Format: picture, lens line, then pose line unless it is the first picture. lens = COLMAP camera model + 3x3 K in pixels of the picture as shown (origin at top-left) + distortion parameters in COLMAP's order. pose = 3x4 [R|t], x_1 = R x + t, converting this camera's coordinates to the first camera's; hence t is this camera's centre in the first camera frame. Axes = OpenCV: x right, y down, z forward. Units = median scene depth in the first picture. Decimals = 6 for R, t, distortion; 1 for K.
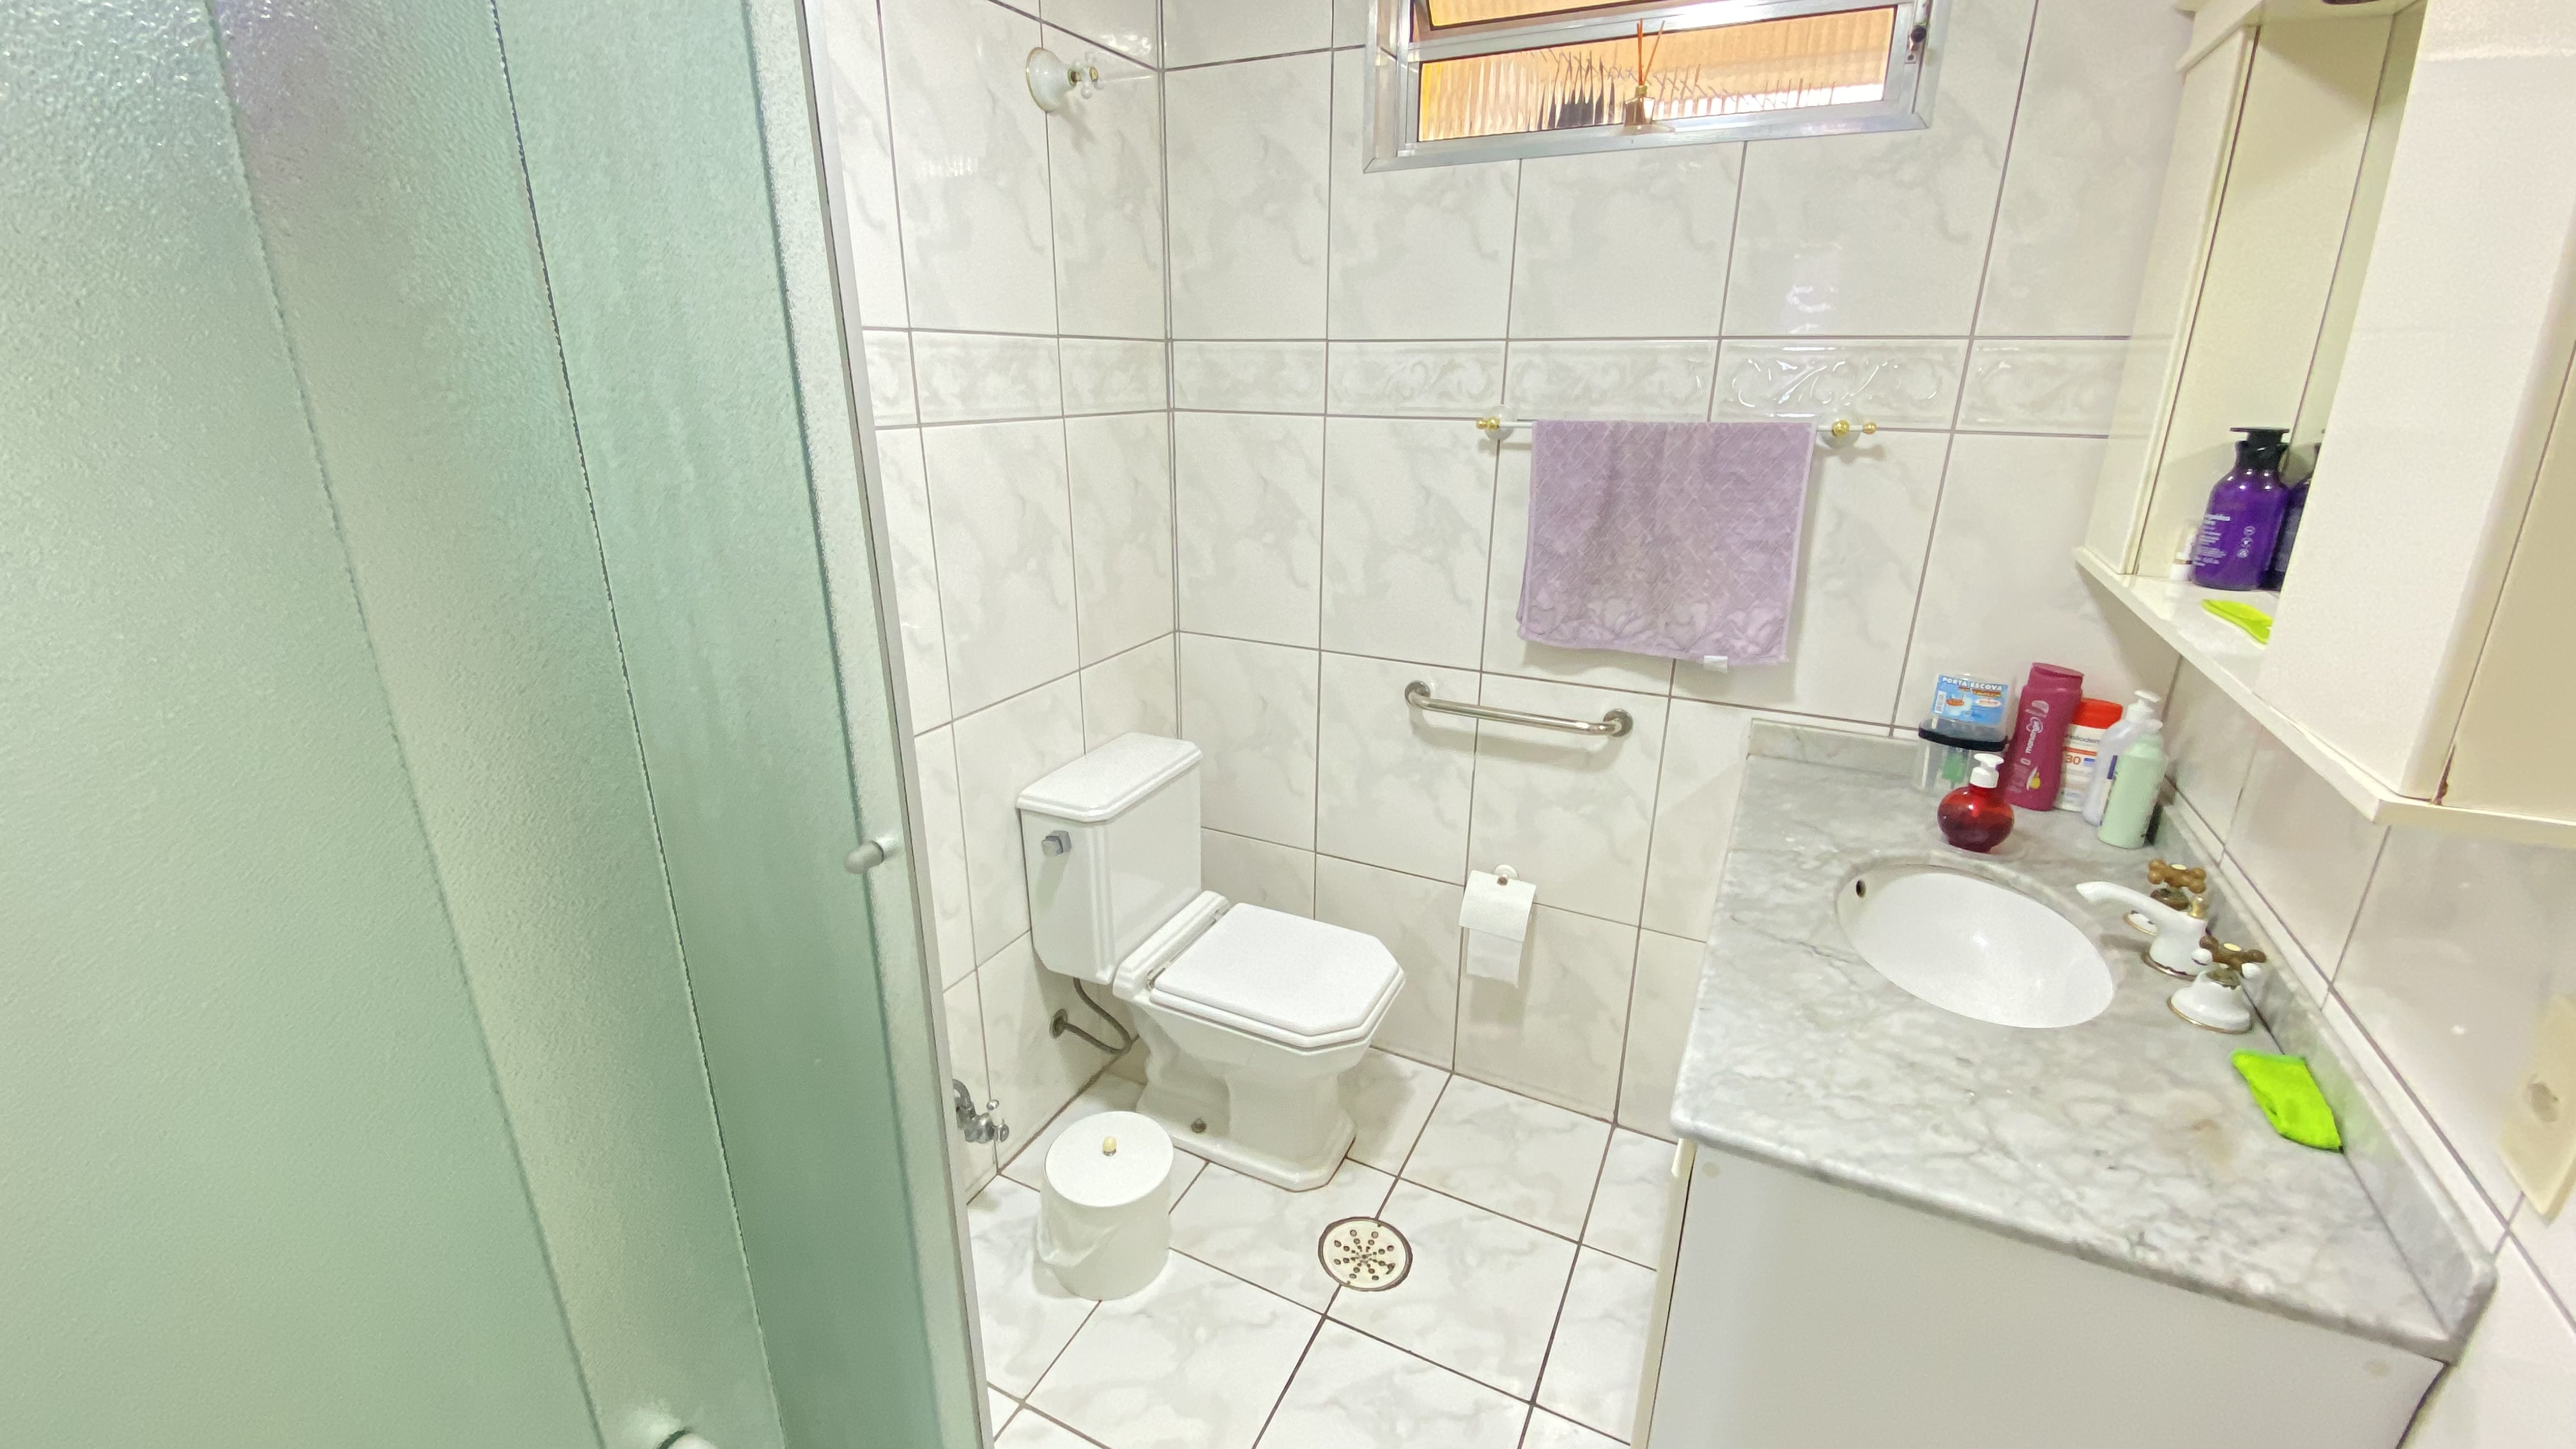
lens RADIAL K [[1050.6, 0, 1267.6], [0, 1050.6, 722.4], [0, 0, 1]] dist [0.001665, -0.015979]
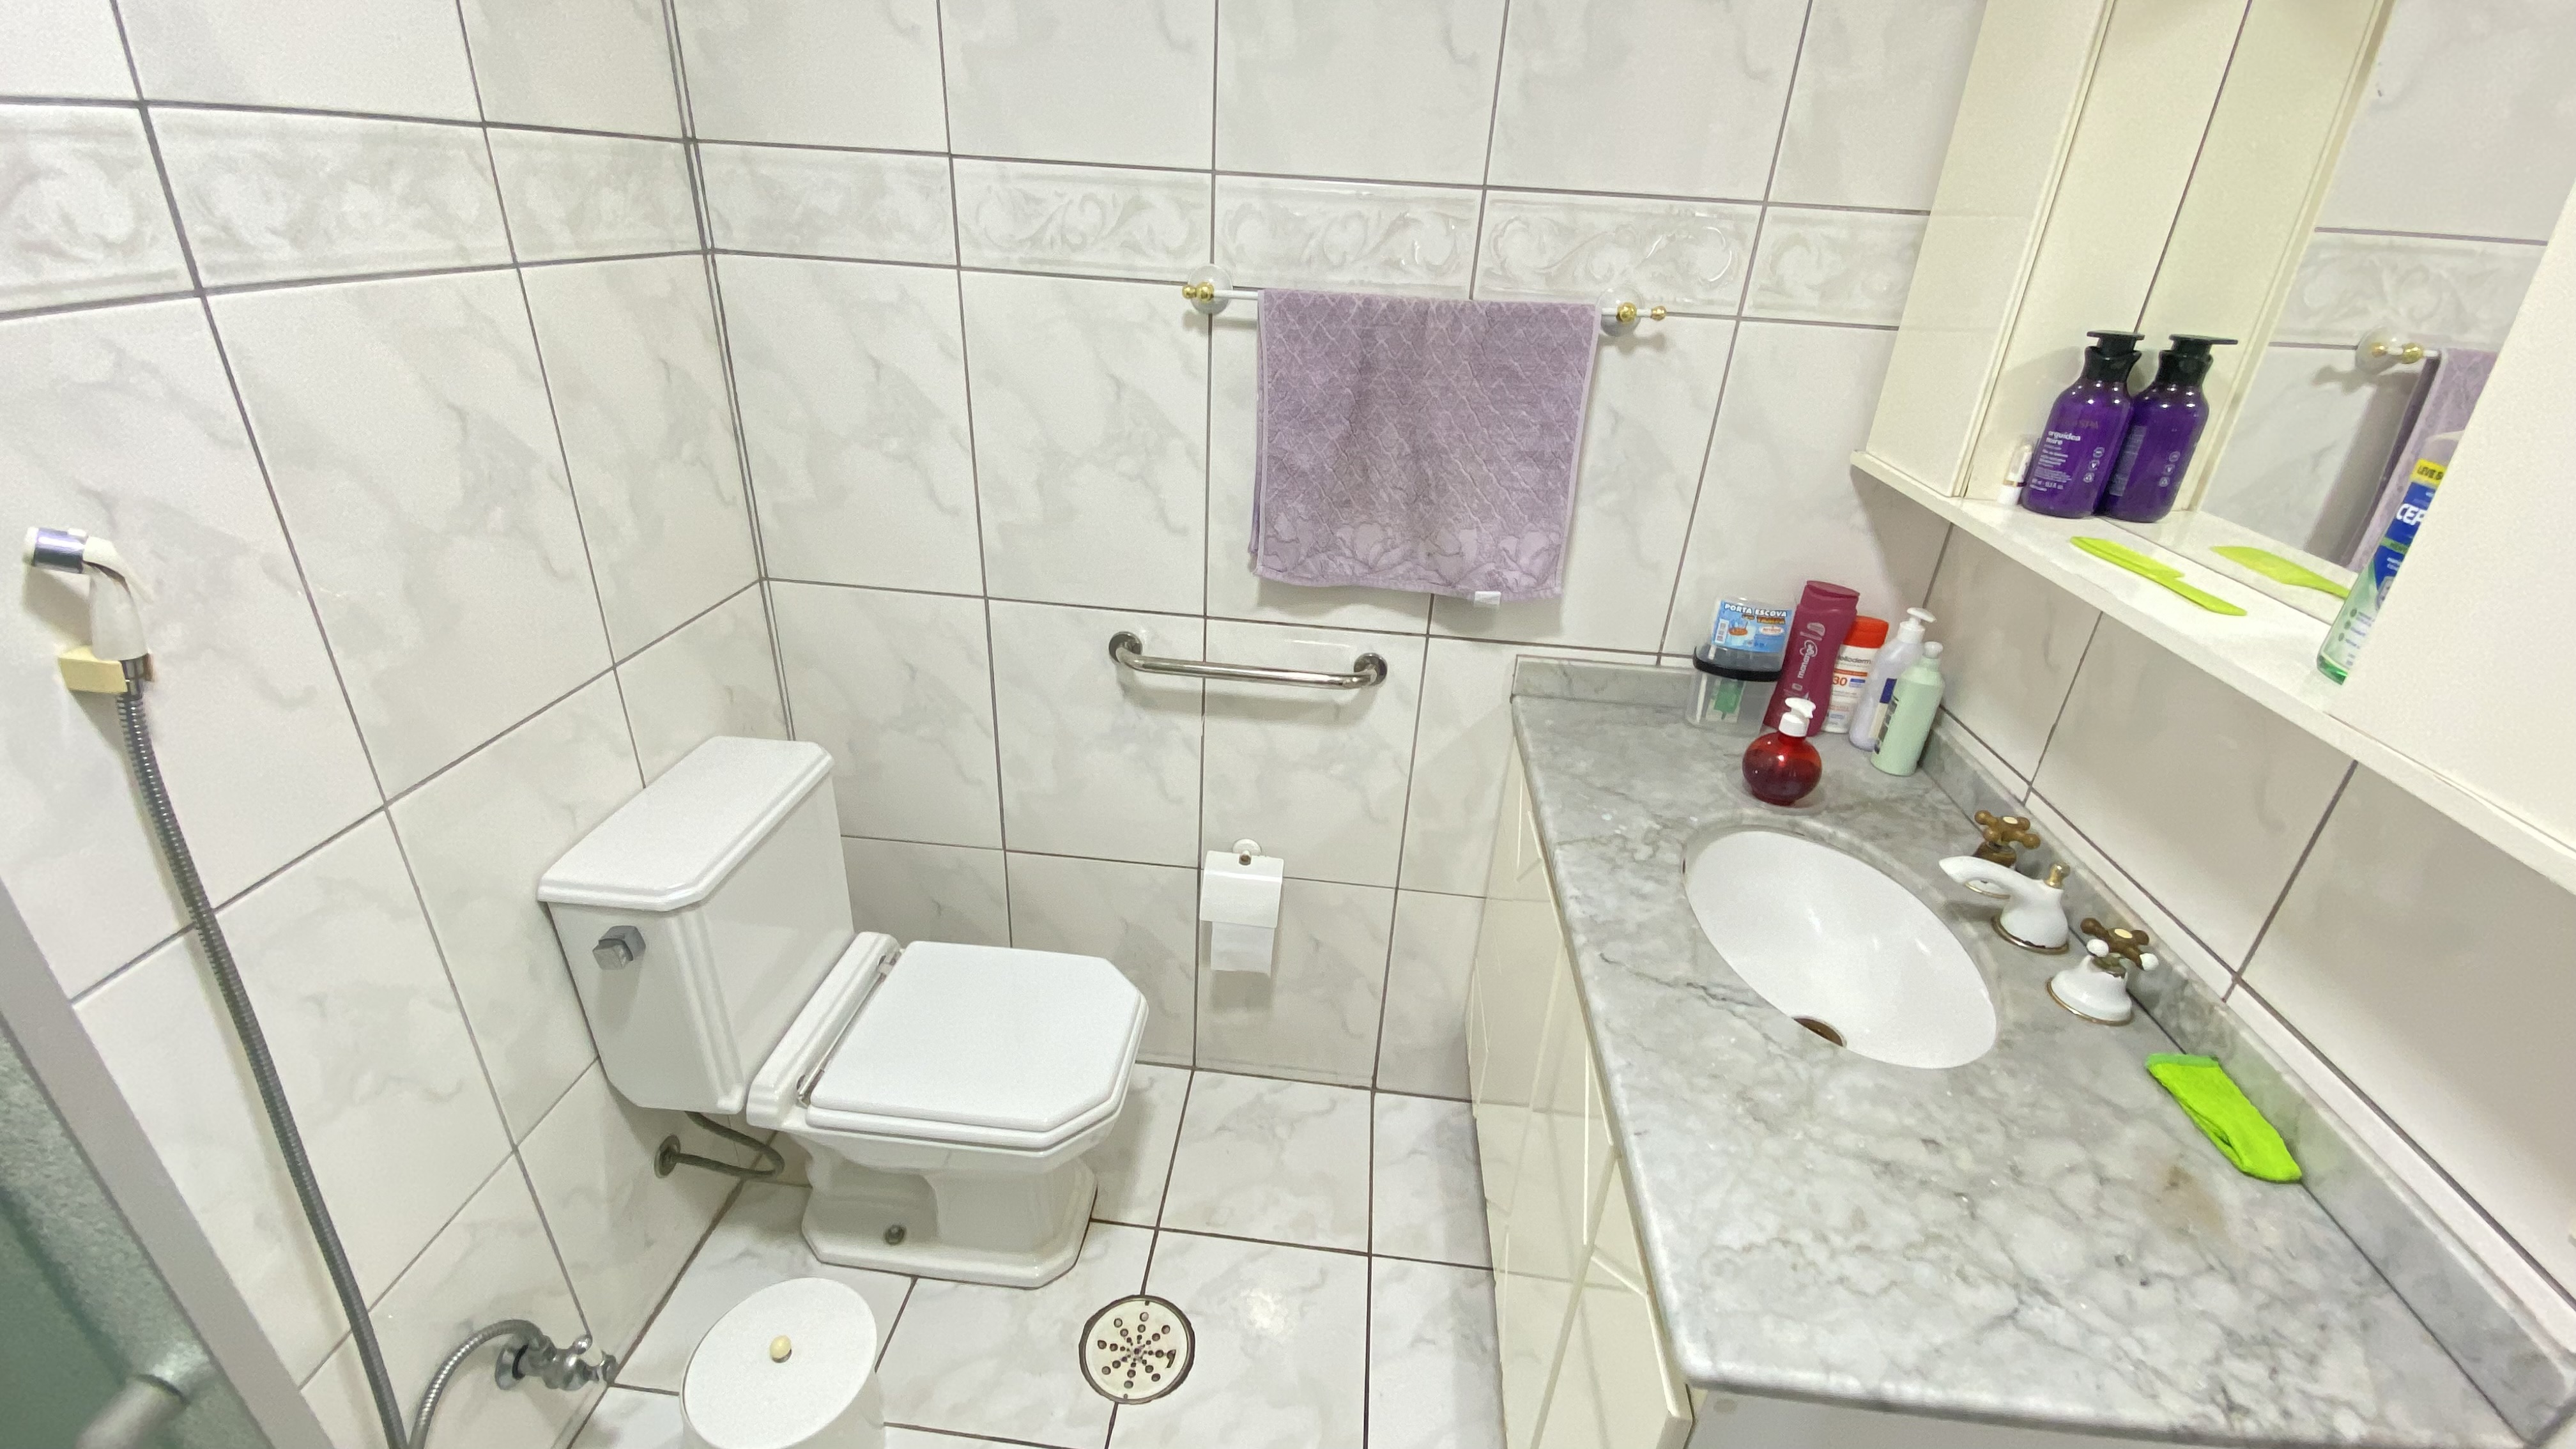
lens RADIAL K [[1063.9, 0, 1295.2], [0, 1063.9, 728.3], [0, 0, 1]] dist [0.018886, -0.027674]
pose [[0.925891, -0.123078, 0.357179, -0.032557], [0.072939, 0.985893, 0.150649, -0.090561], [-0.370682, -0.113432, 0.921807, 0.250277]]
